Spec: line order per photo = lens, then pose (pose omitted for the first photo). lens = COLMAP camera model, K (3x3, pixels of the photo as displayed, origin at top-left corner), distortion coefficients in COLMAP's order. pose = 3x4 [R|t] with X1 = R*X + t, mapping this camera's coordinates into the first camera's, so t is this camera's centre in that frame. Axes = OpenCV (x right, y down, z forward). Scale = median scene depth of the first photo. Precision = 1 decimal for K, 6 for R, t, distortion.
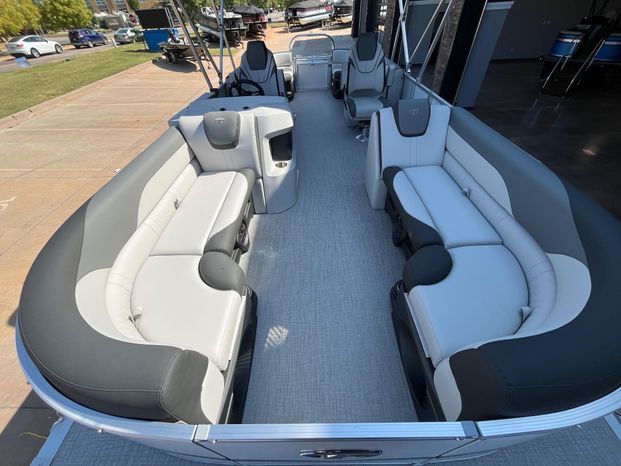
lens RADIAL K [[252.8, 0, 310.1], [0, 252.8, 230.6], [0, 0, 1]] dist [-0.001126, -0.000561]
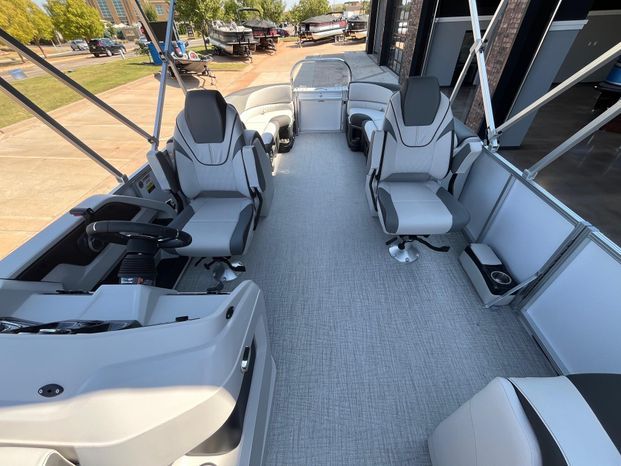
lens RADIAL K [[252.8, 0, 310.8], [0, 252.8, 230.3], [0, 0, 1]] dist [-0.001126, -0.000561]
pose [[0.999112, 0.034786, -0.023768, 0.003465], [-0.035574, 0.998802, -0.033595, -0.076611], [0.022571, 0.034411, 0.999153, 0.084731]]
